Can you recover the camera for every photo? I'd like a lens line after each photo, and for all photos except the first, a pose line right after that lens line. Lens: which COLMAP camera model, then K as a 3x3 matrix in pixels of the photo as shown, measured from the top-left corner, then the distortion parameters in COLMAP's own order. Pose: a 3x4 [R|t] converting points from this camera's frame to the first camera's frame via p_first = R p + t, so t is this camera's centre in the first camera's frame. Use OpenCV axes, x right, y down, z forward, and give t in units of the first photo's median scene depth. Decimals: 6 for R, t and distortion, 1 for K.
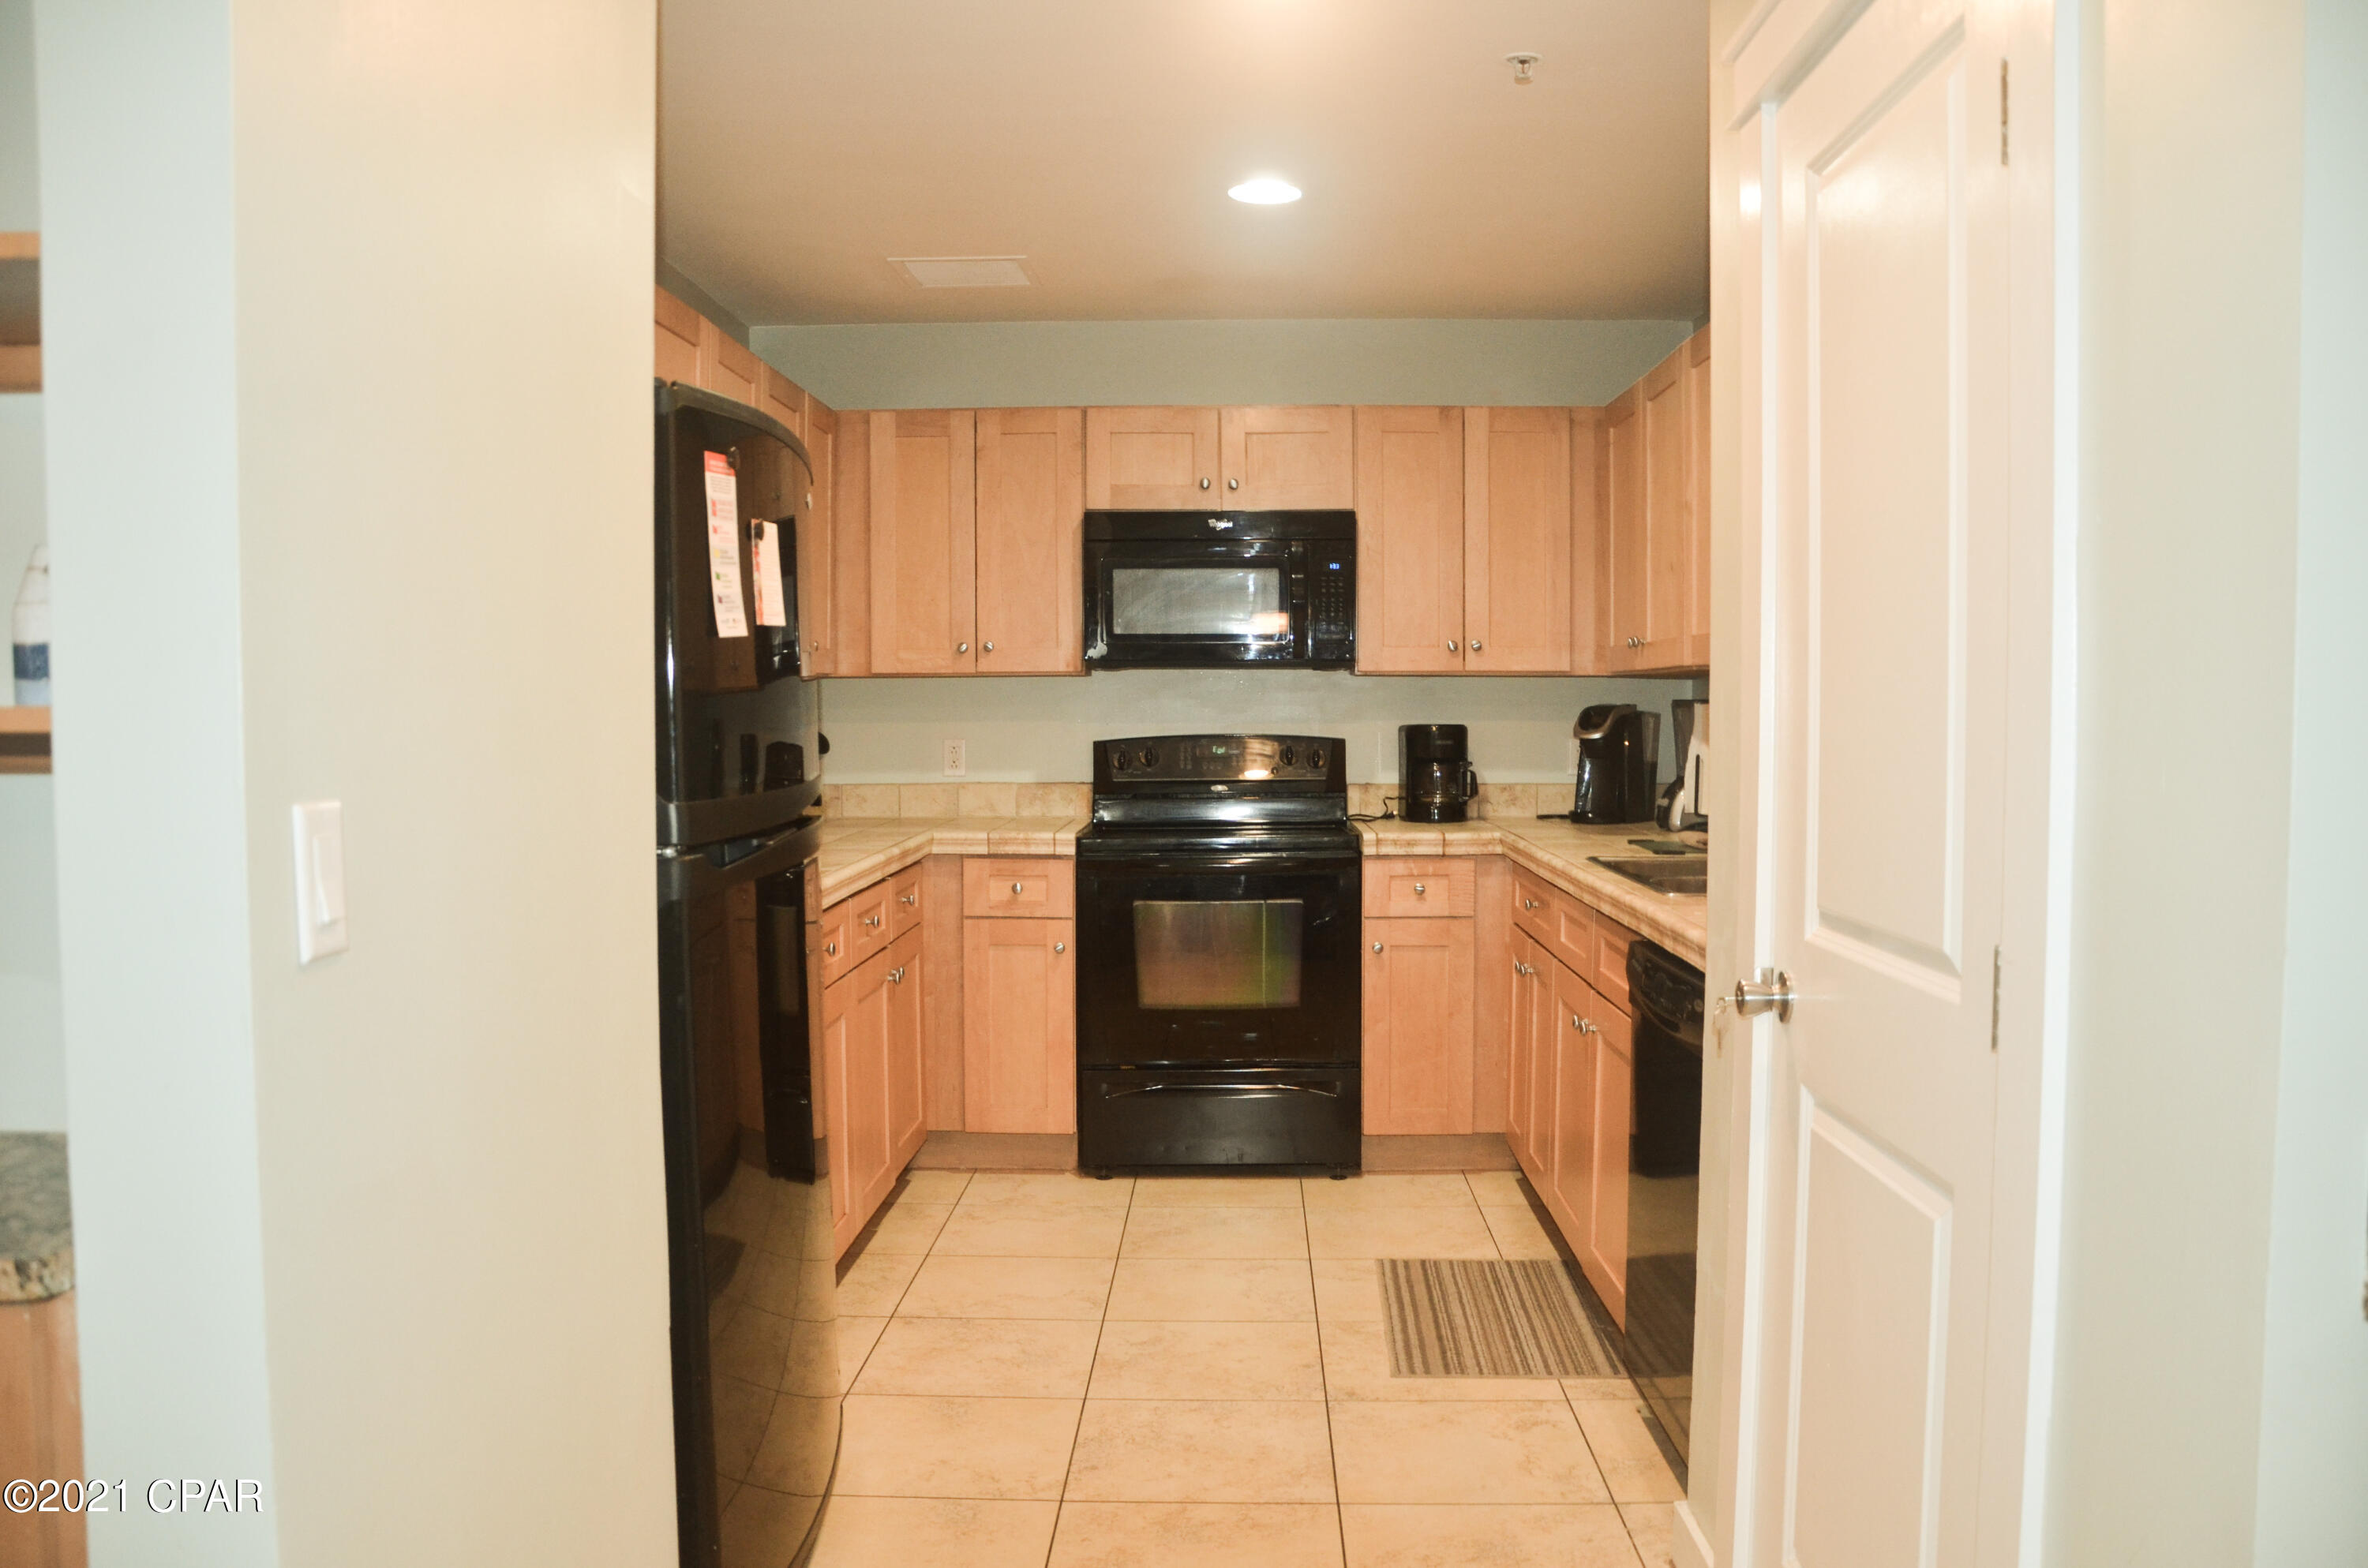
lens RADIAL K [[1856.2, 0, 1193.9], [0, 1856.2, 795.1], [0, 0, 1]] dist [-0.159334, 0.129189]
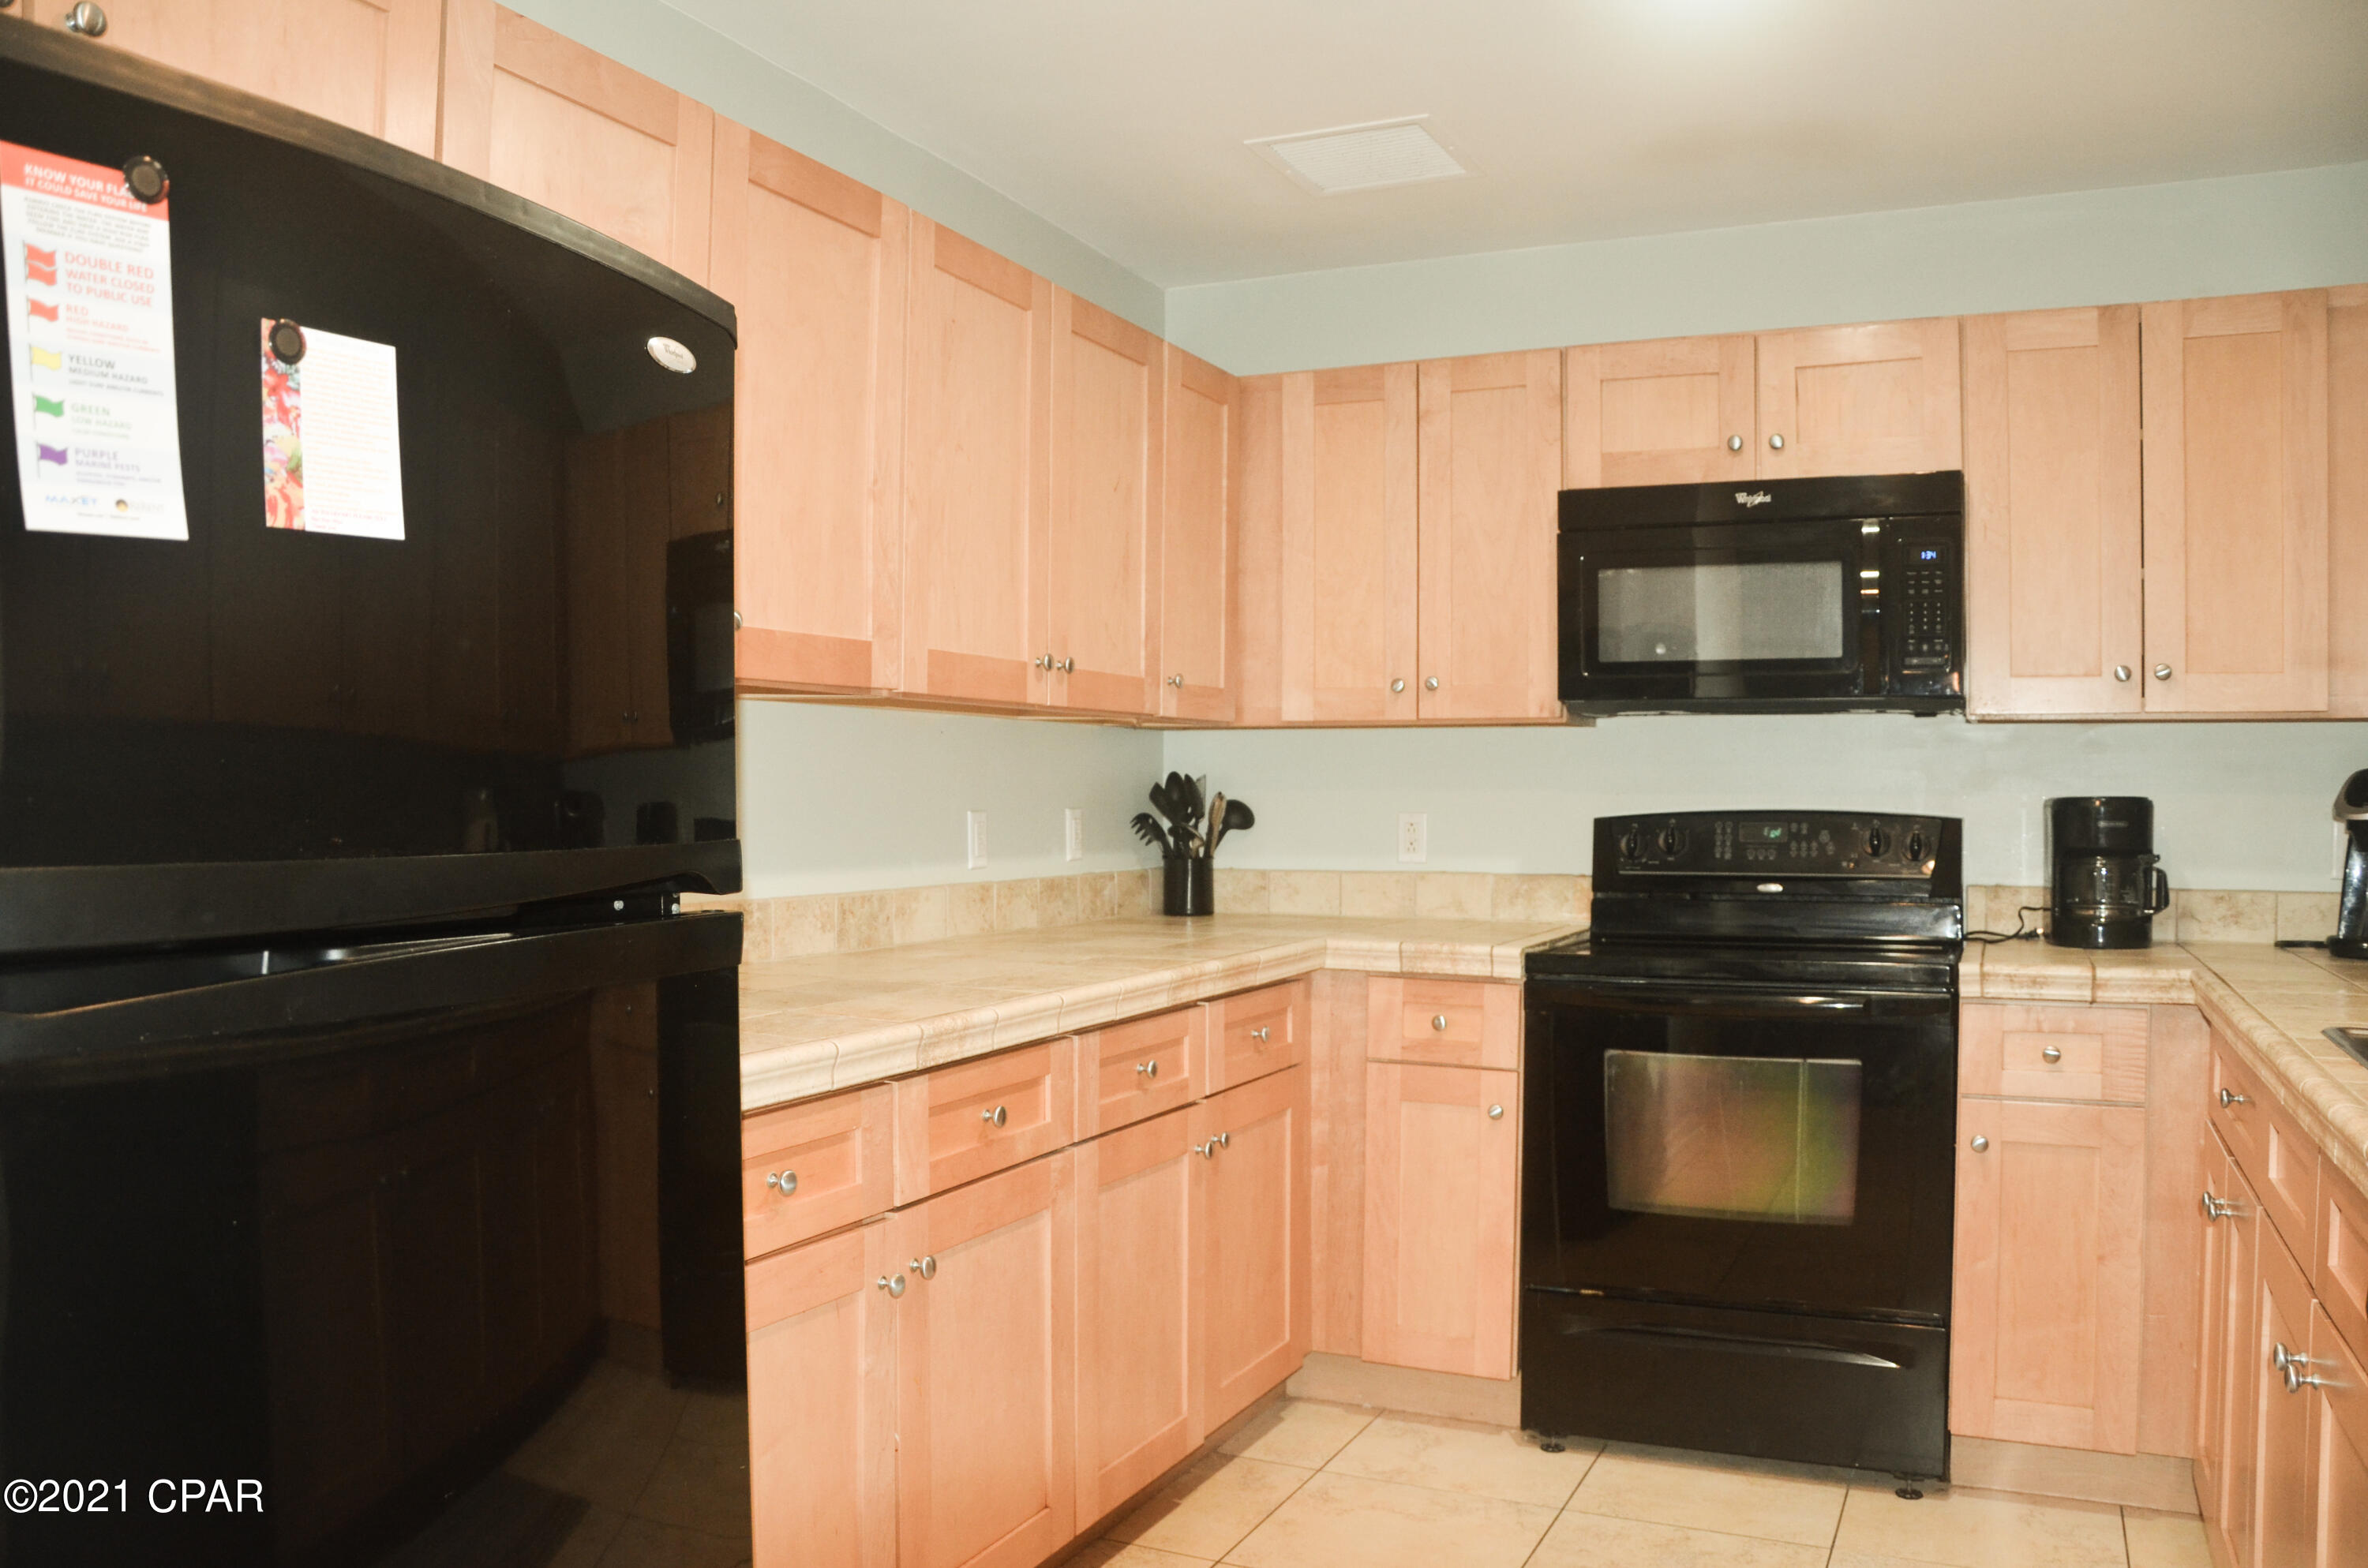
lens RADIAL K [[1856.2, 0, 1193.9], [0, 1856.2, 795.1], [0, 0, 1]] dist [-0.159334, 0.129189]
pose [[0.919225, 0.007945, -0.393652, 0.089755], [-0.027741, 0.998619, -0.044625, -0.001871], [0.392754, 0.051941, 0.918176, 0.305604]]
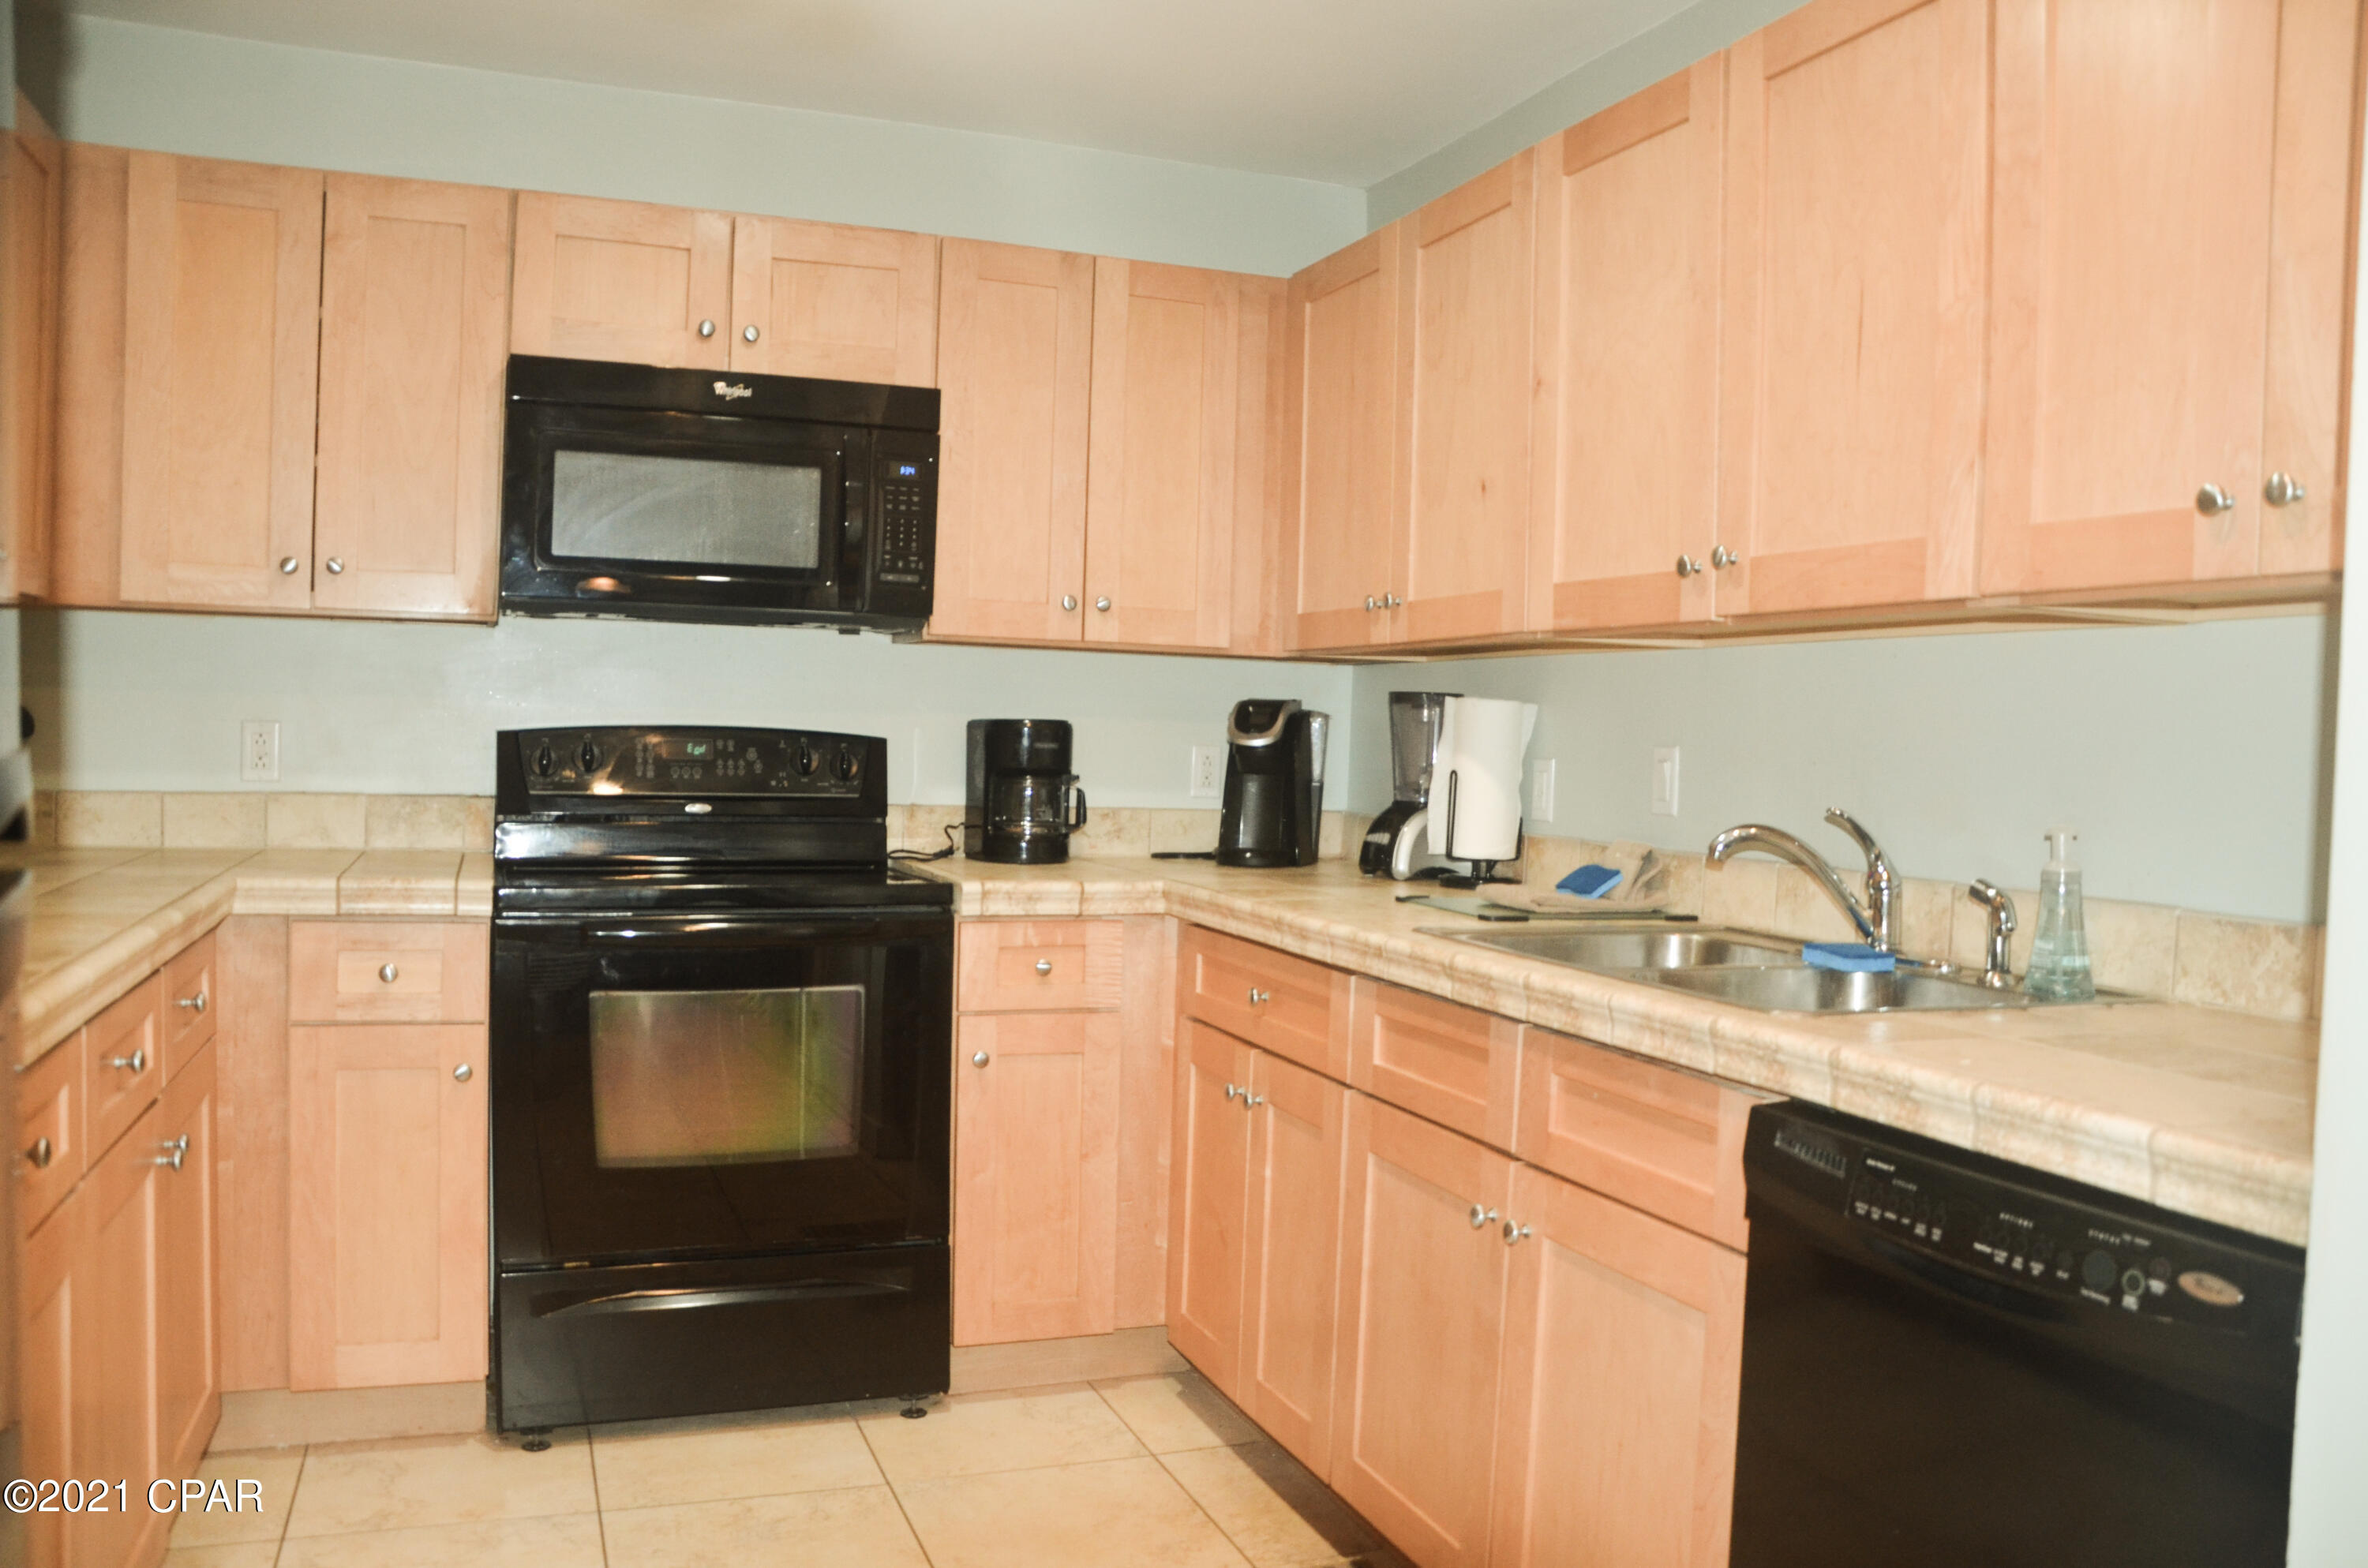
lens RADIAL K [[1856.2, 0, 1193.9], [0, 1856.2, 795.1], [0, 0, 1]] dist [-0.159334, 0.129189]
pose [[0.925400, 0.017948, 0.378568, -0.073830], [-0.012754, 0.999787, -0.016225, -0.000004], [-0.378778, 0.010186, 0.925431, 0.359419]]
